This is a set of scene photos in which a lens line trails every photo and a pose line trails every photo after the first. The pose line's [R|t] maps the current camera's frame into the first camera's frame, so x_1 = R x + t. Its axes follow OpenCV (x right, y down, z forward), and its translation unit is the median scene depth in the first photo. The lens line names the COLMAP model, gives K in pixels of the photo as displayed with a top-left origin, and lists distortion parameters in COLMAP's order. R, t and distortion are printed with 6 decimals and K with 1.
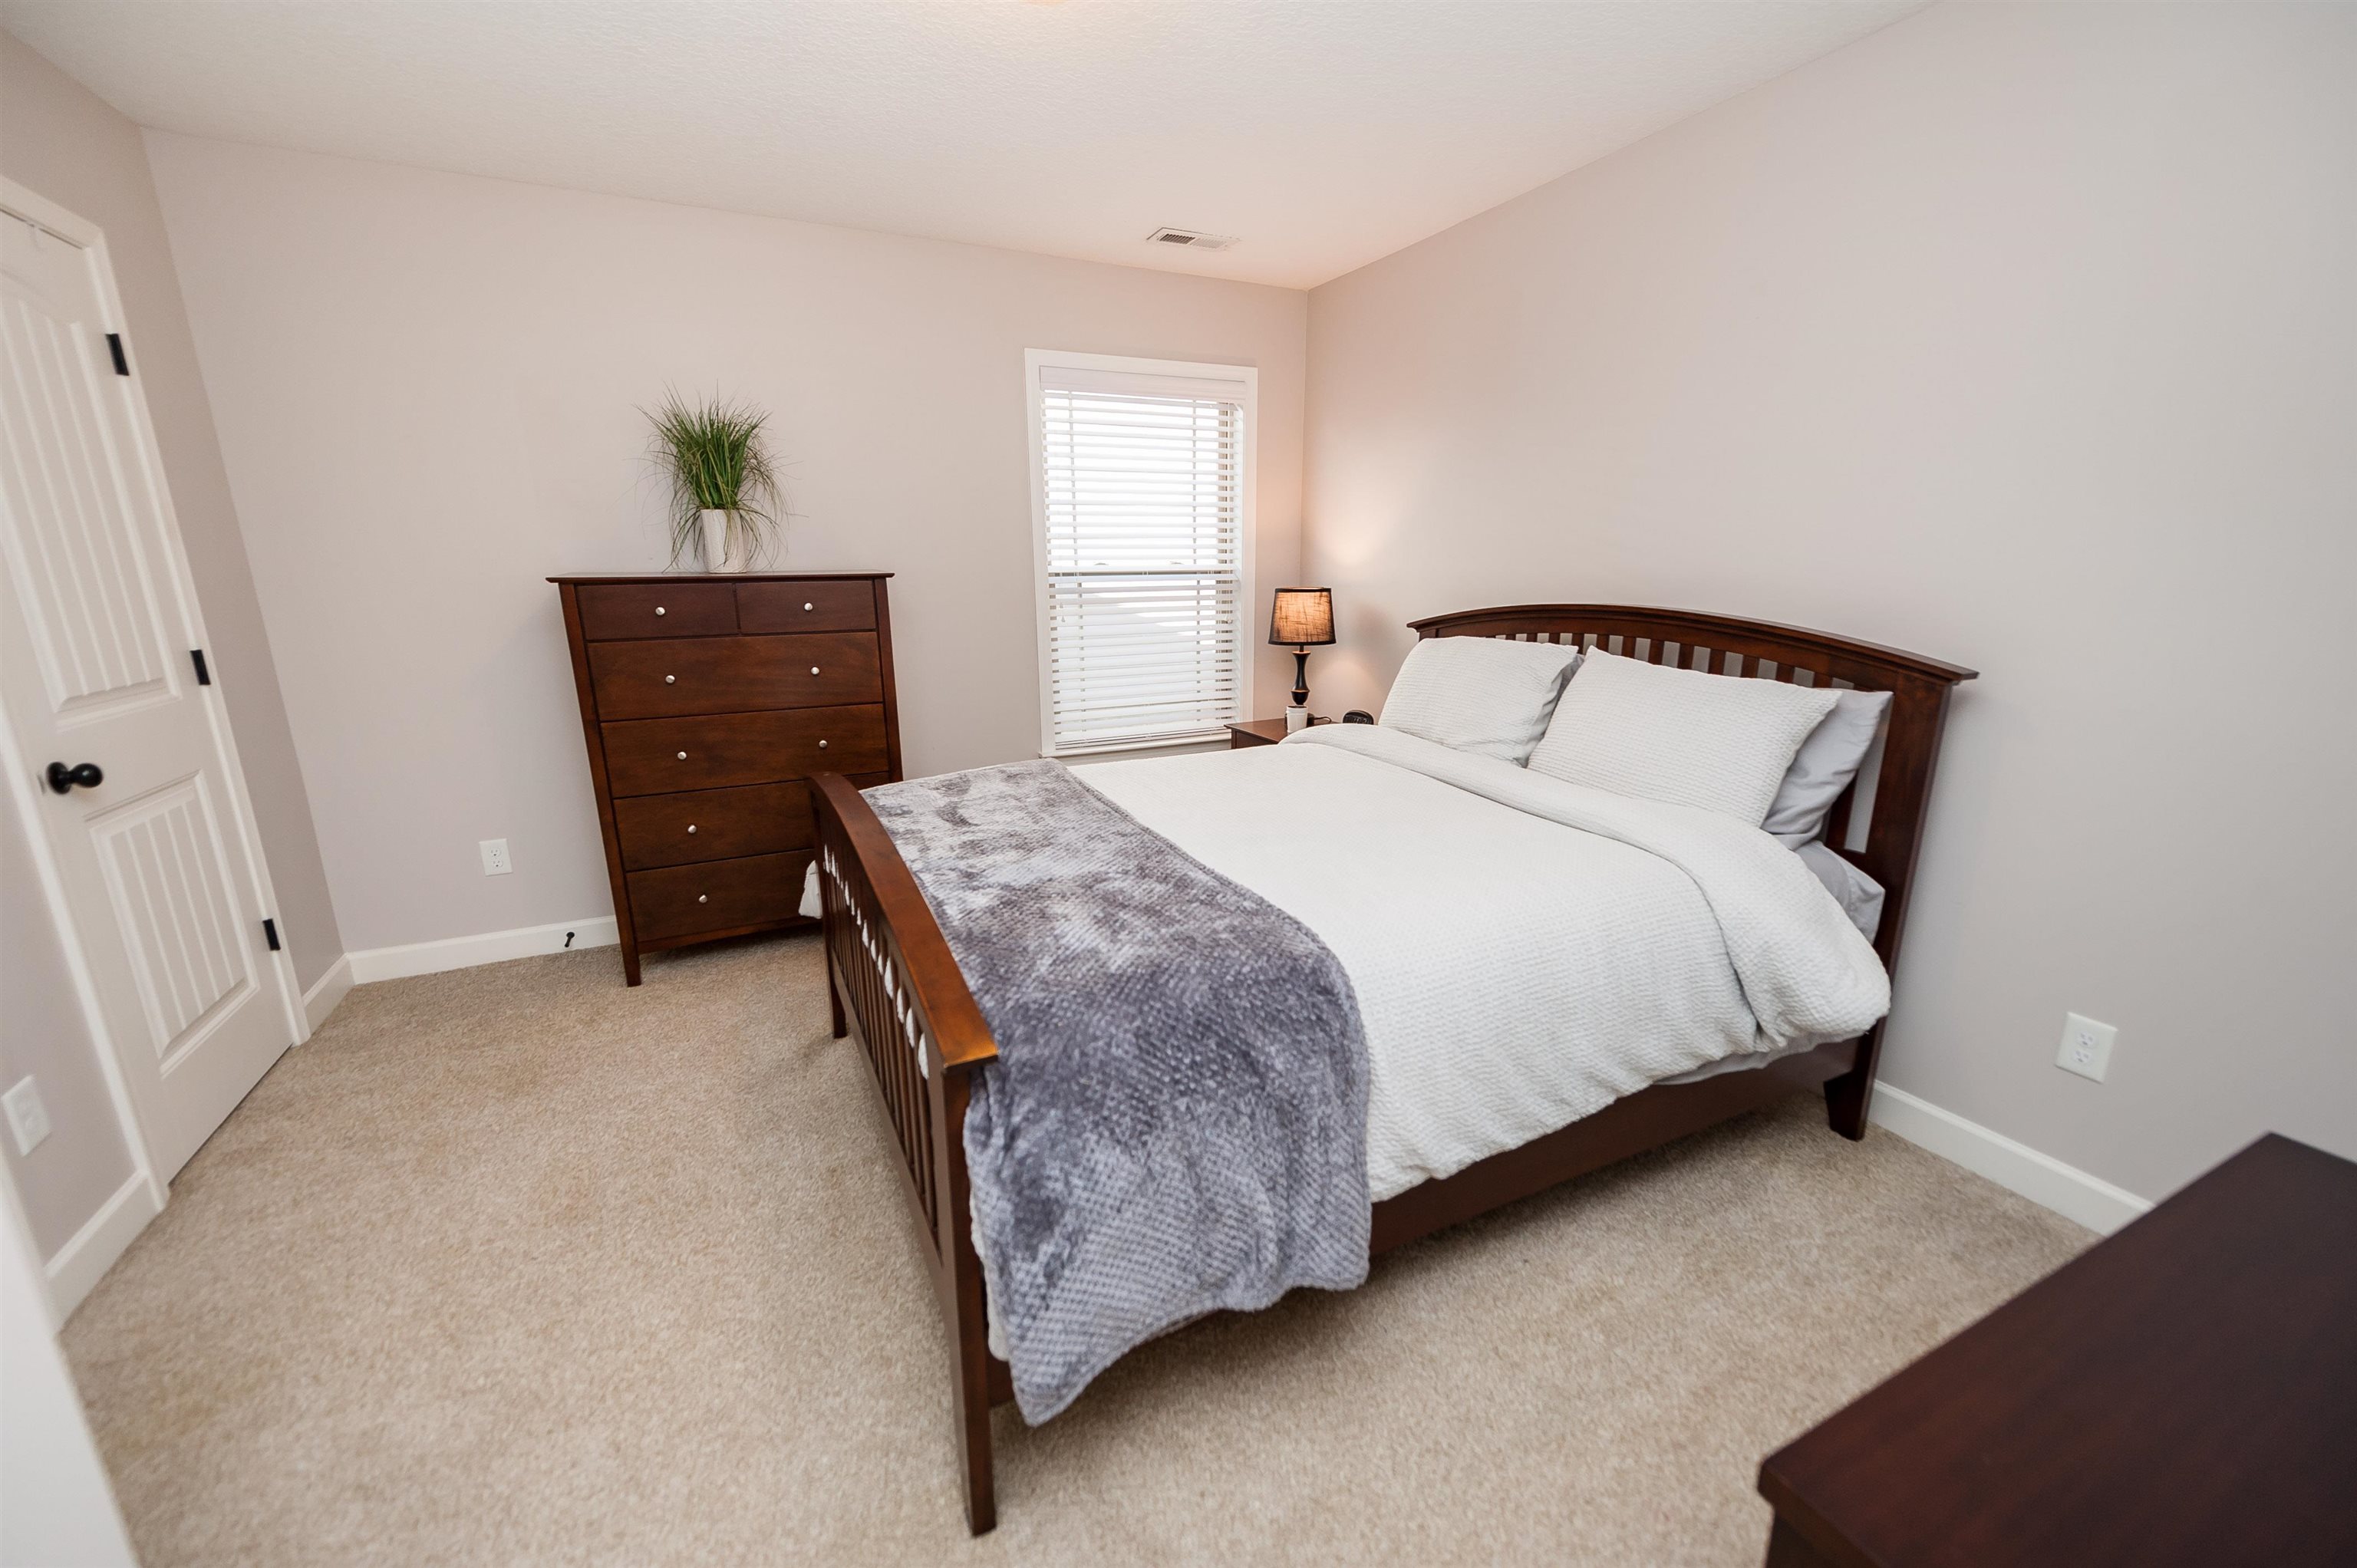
lens RADIAL K [[915.3, 0, 1188.2], [0, 915.3, 786.8], [0, 0, 1]] dist [-0.000326, -0.000202]
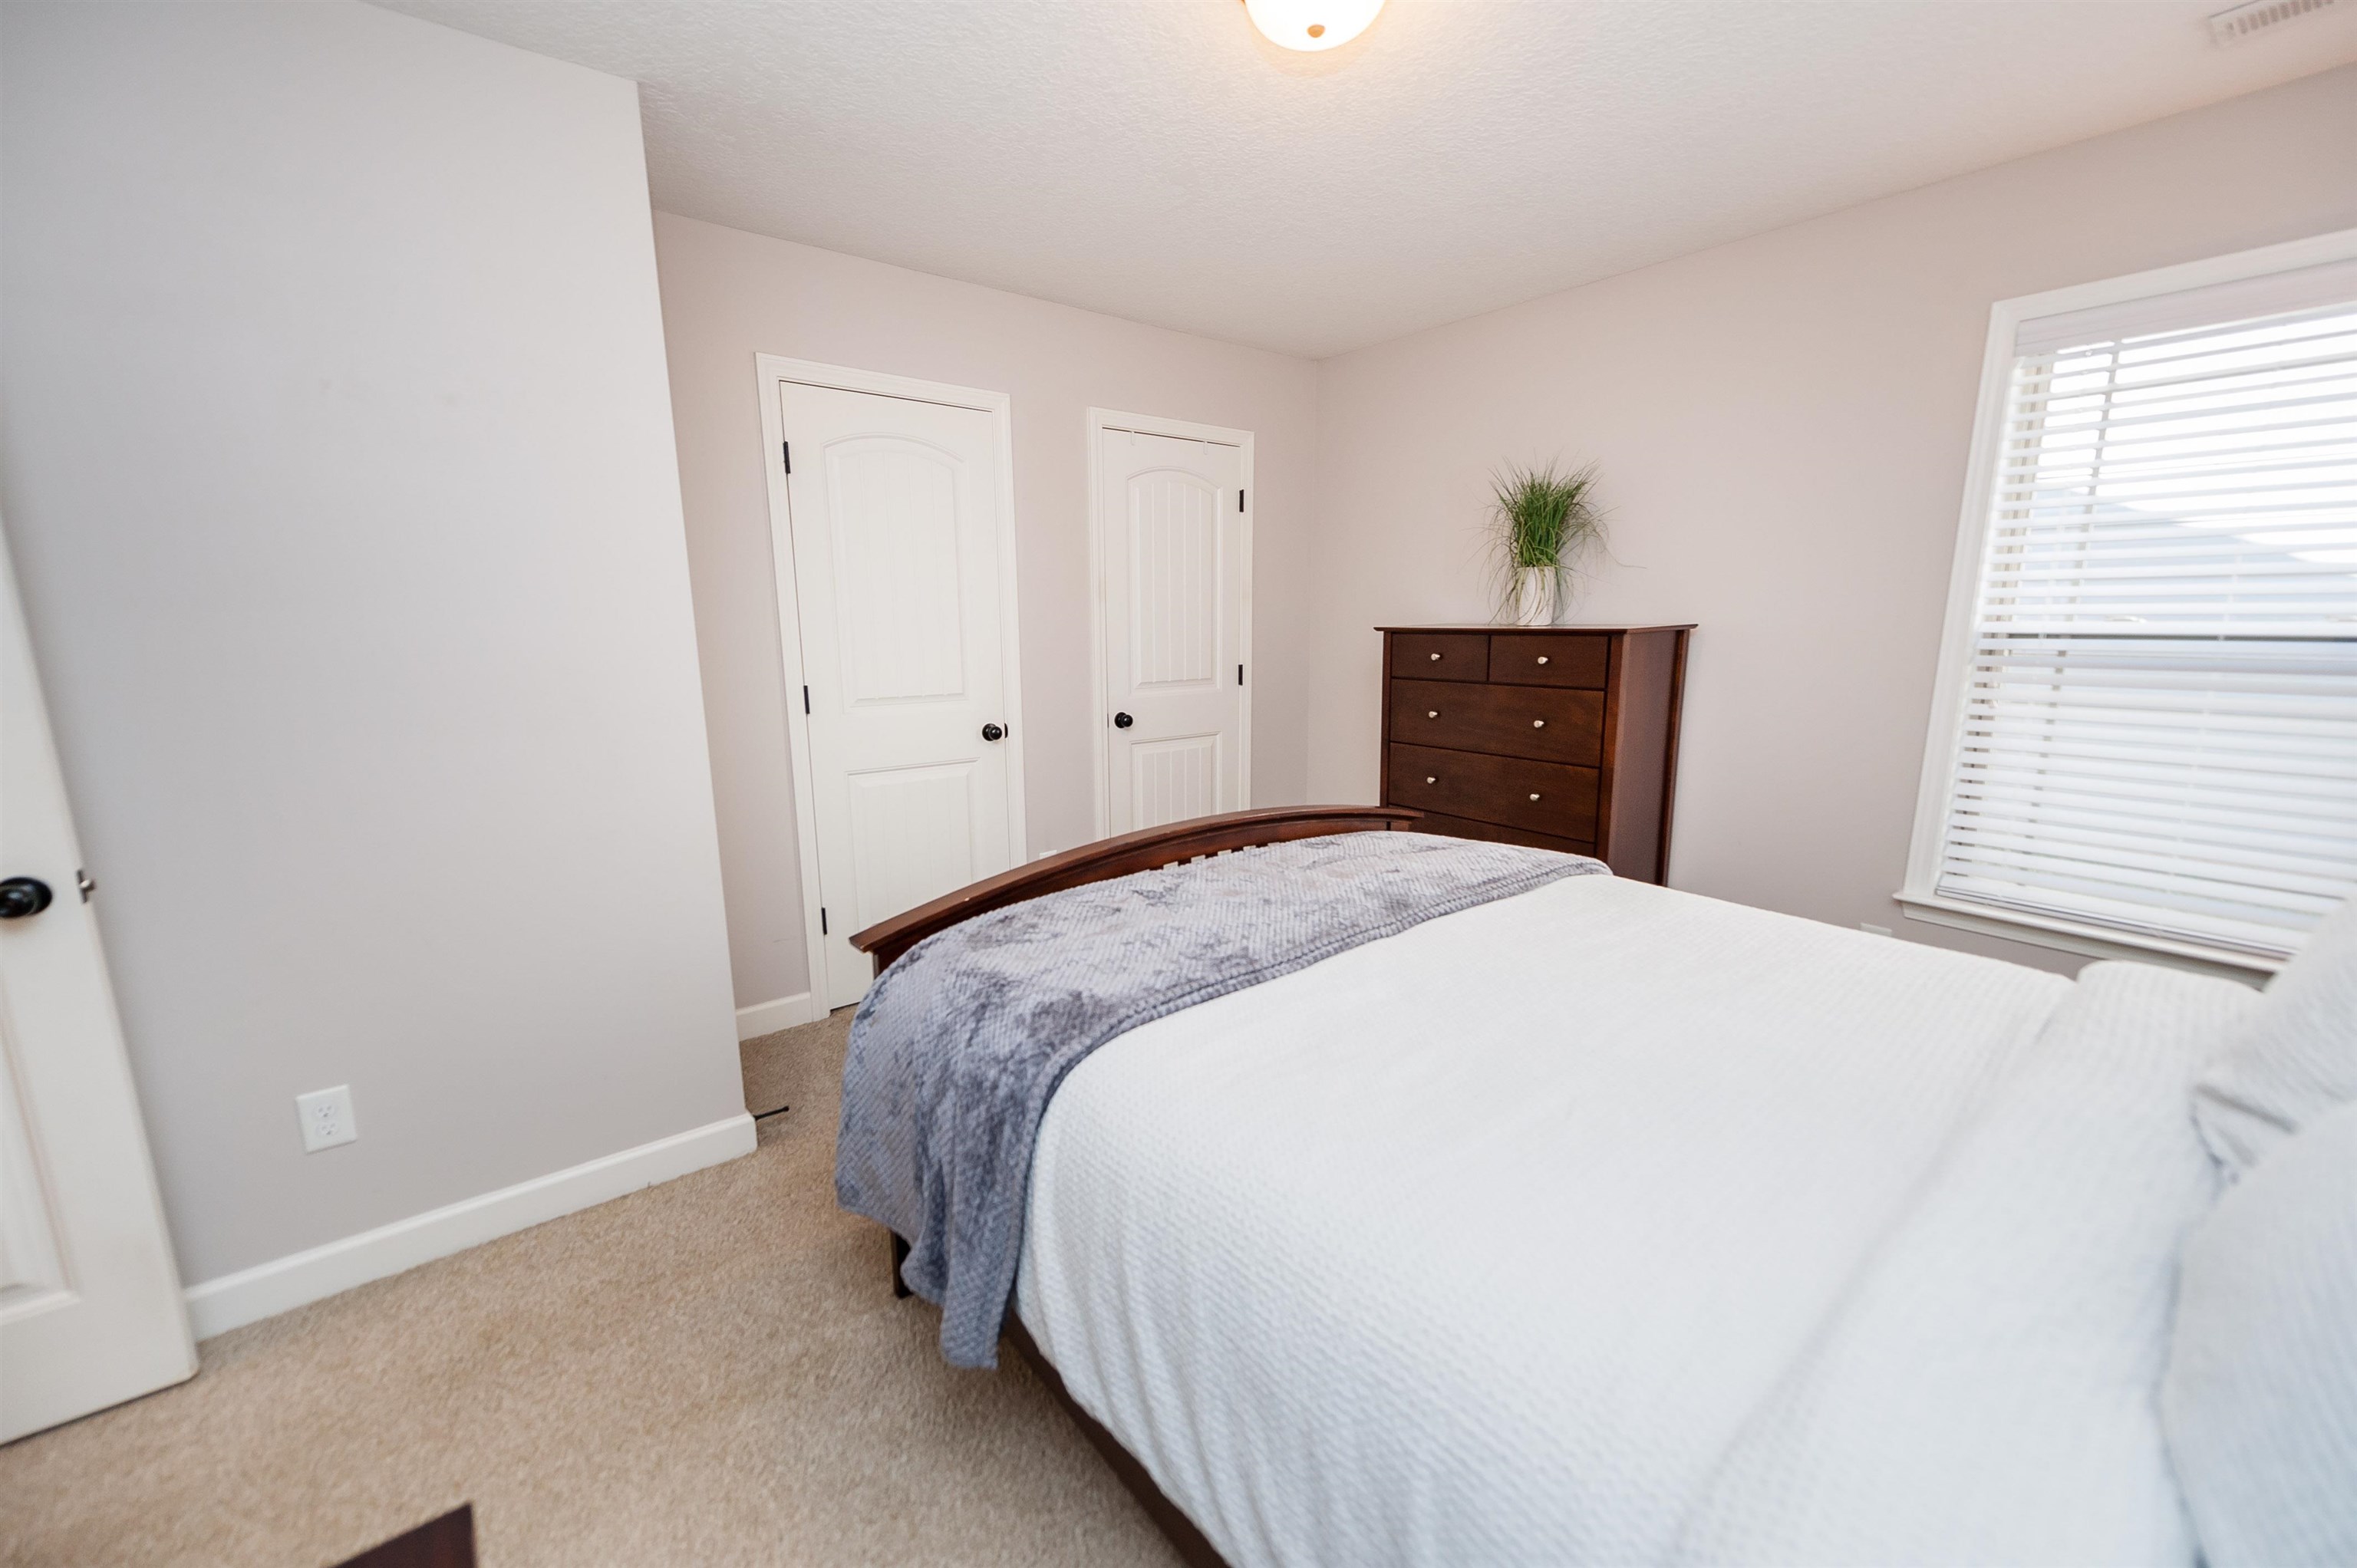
lens RADIAL K [[915.3, 0, 1188.2], [0, 915.3, 786.8], [0, 0, 1]] dist [-0.000326, -0.000202]
pose [[0.215193, 0.187172, -0.958467, 0.475263], [-0.230772, 0.963410, 0.136325, -0.109220], [0.948913, 0.191852, 0.250514, 0.404162]]
